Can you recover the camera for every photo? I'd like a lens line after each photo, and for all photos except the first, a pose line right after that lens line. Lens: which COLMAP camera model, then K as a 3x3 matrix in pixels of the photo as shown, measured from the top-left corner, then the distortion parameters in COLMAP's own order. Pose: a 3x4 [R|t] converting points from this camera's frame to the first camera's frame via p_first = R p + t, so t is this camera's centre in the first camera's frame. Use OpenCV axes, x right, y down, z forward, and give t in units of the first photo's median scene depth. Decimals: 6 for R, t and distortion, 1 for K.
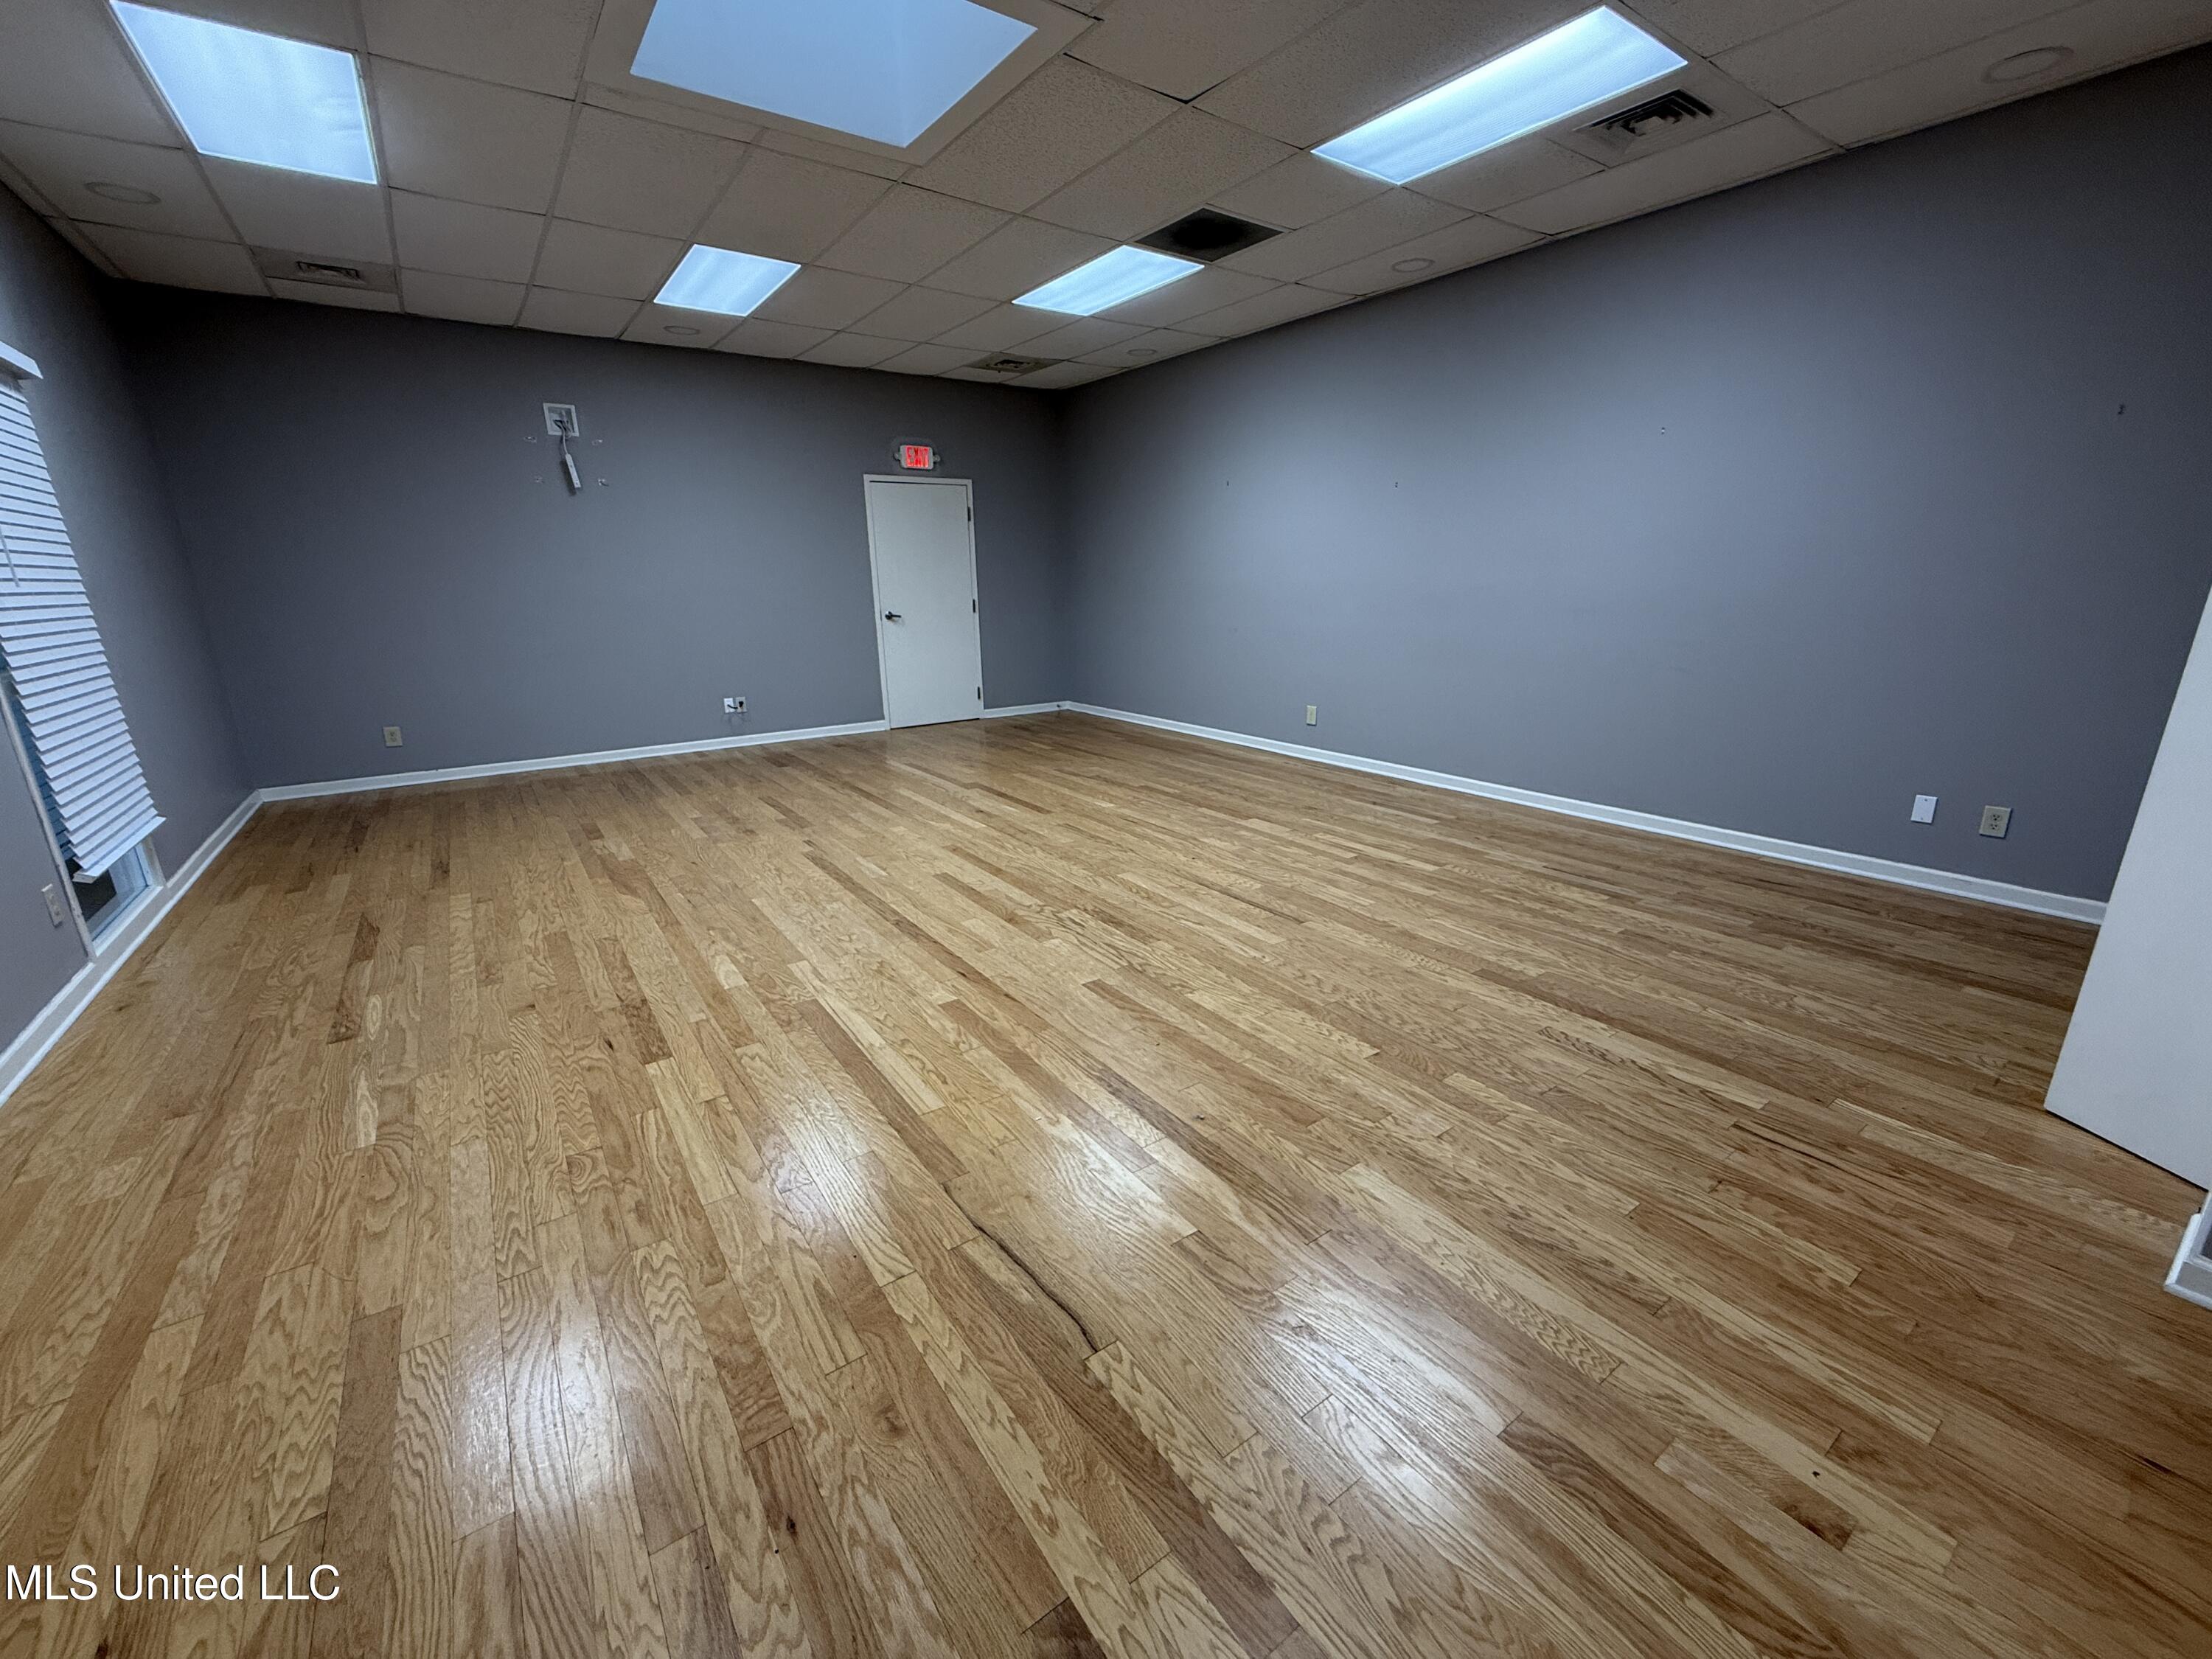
lens RADIAL K [[928.9, 0, 1128.5], [0, 928.9, 818.5], [0, 0, 1]] dist [-0.001496, 0.000155]
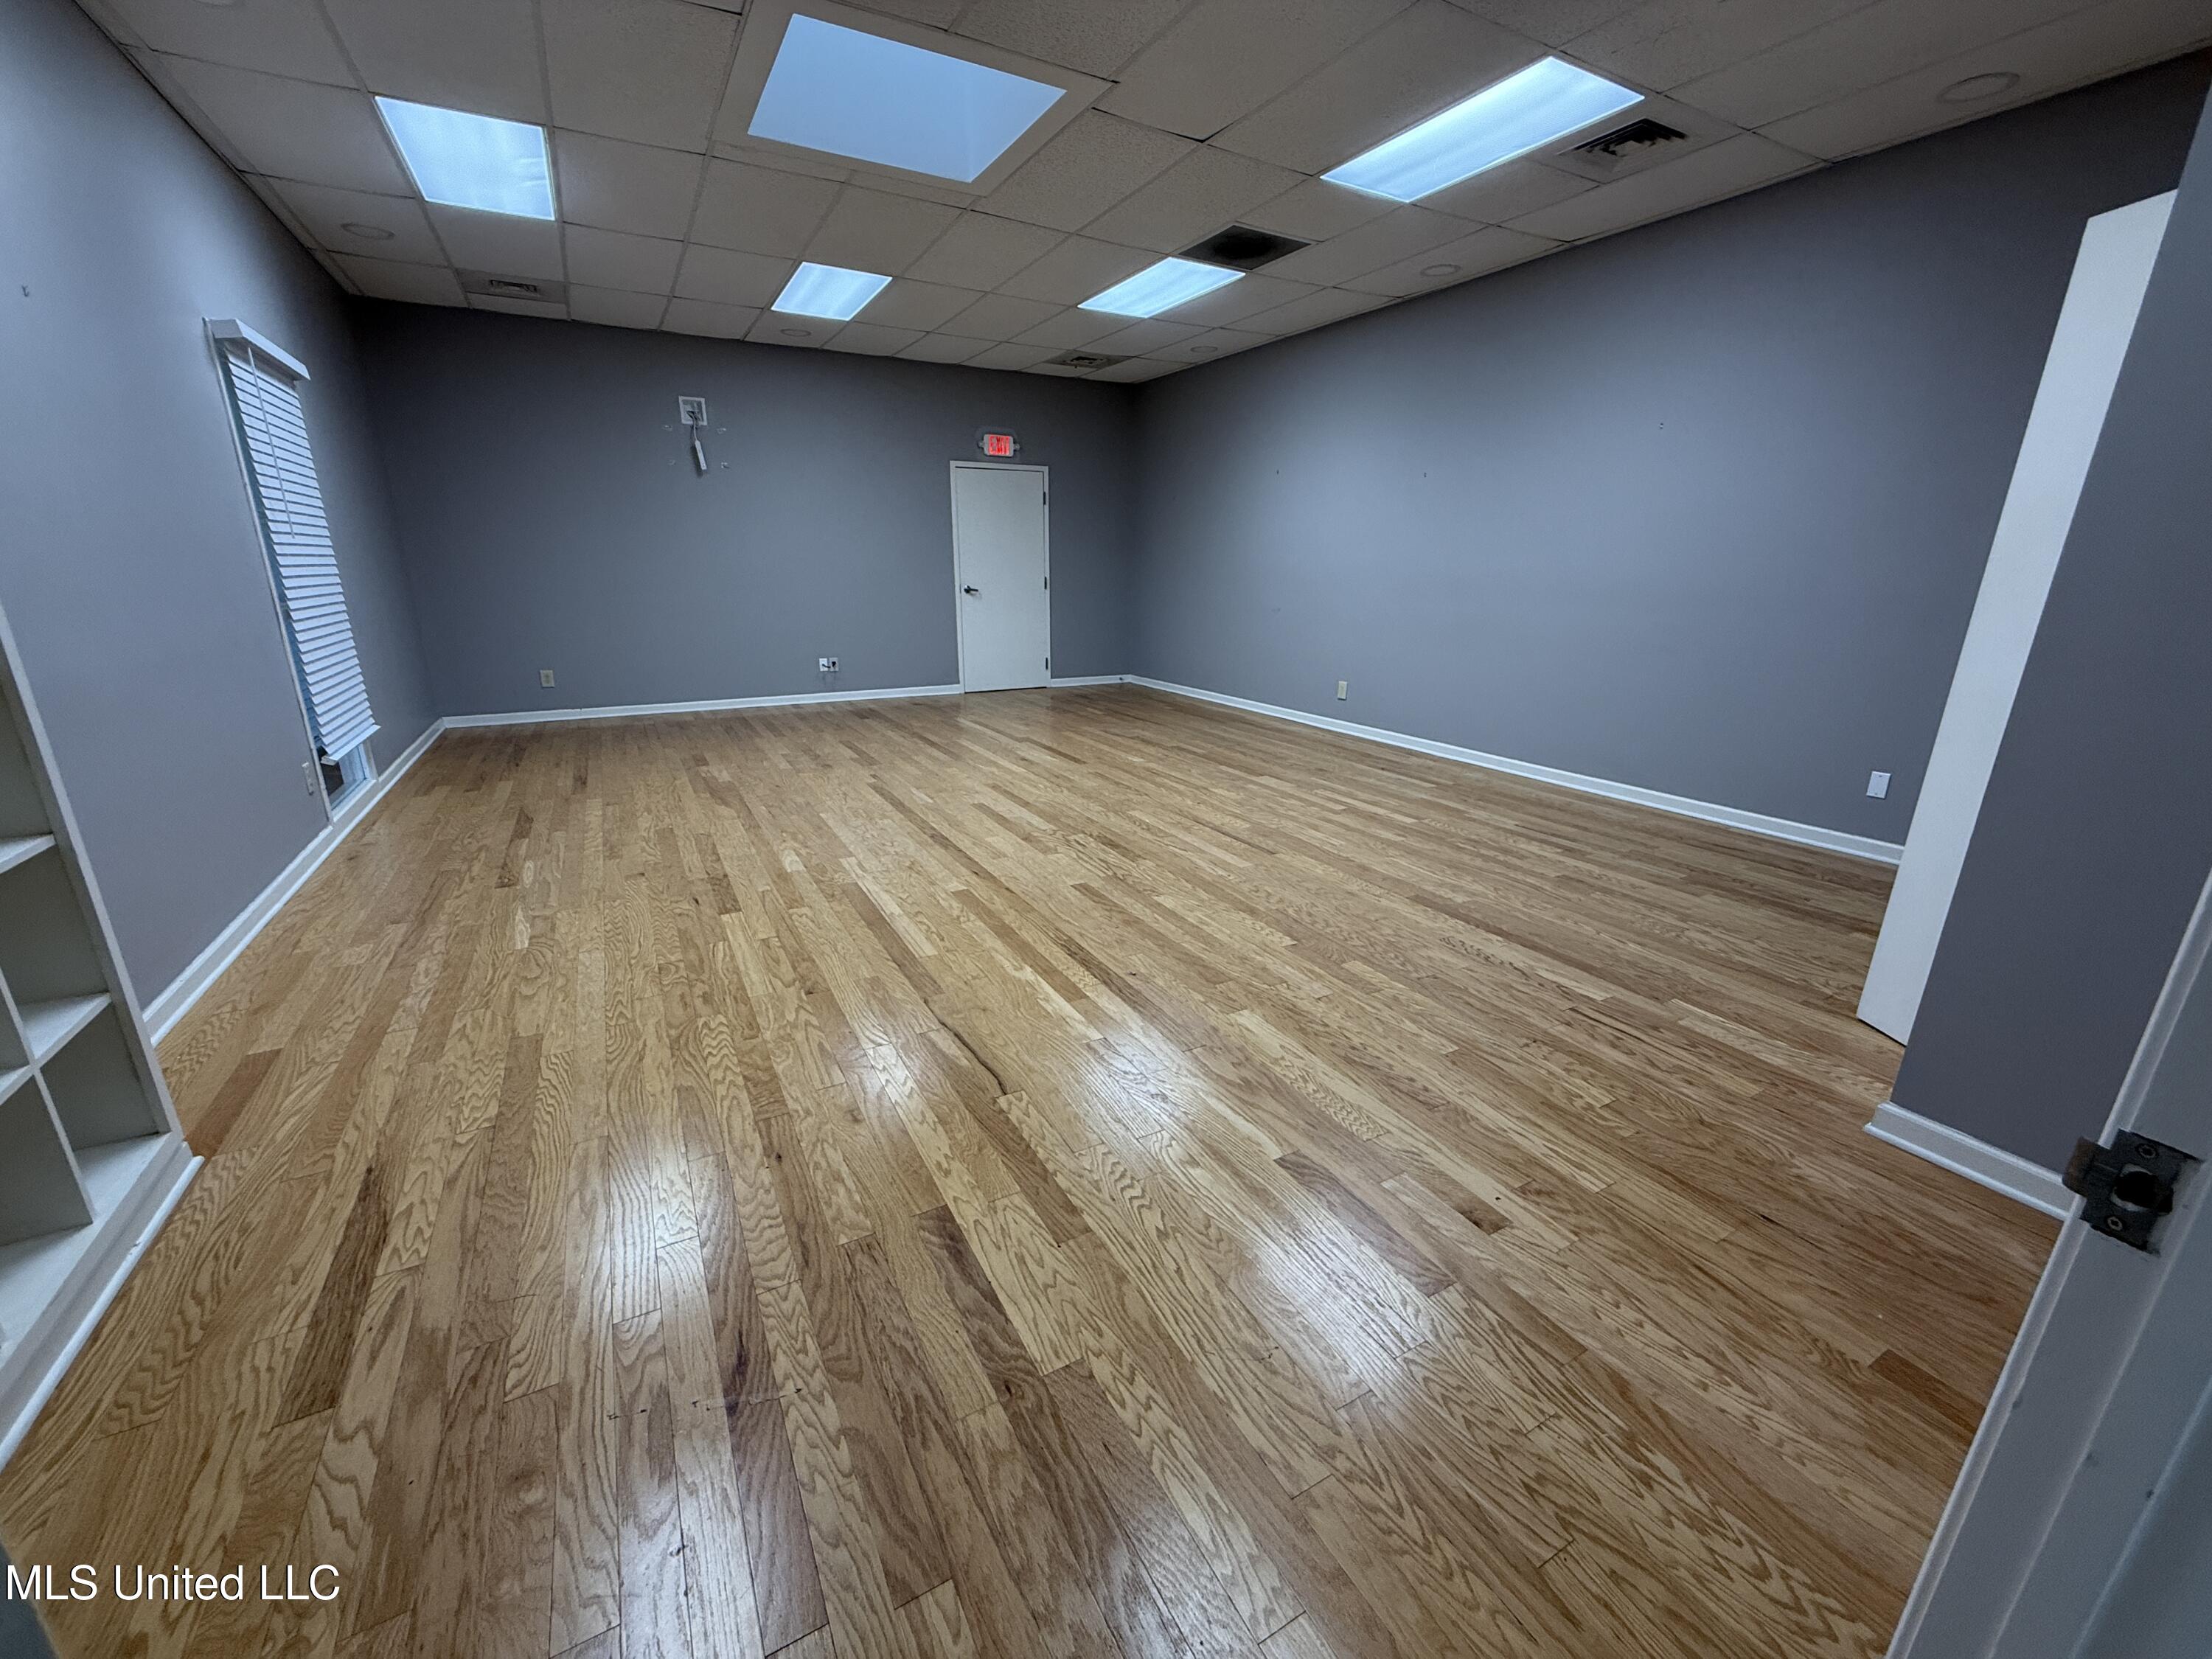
lens RADIAL K [[928.9, 0, 1125.5], [0, 928.9, 821.1], [0, 0, 1]] dist [-0.001496, 0.000155]
pose [[0.992970, 0.050893, -0.106865, 0.120130], [-0.049551, 0.998656, 0.015172, 0.060278], [0.107493, -0.009770, 0.994158, -0.158190]]
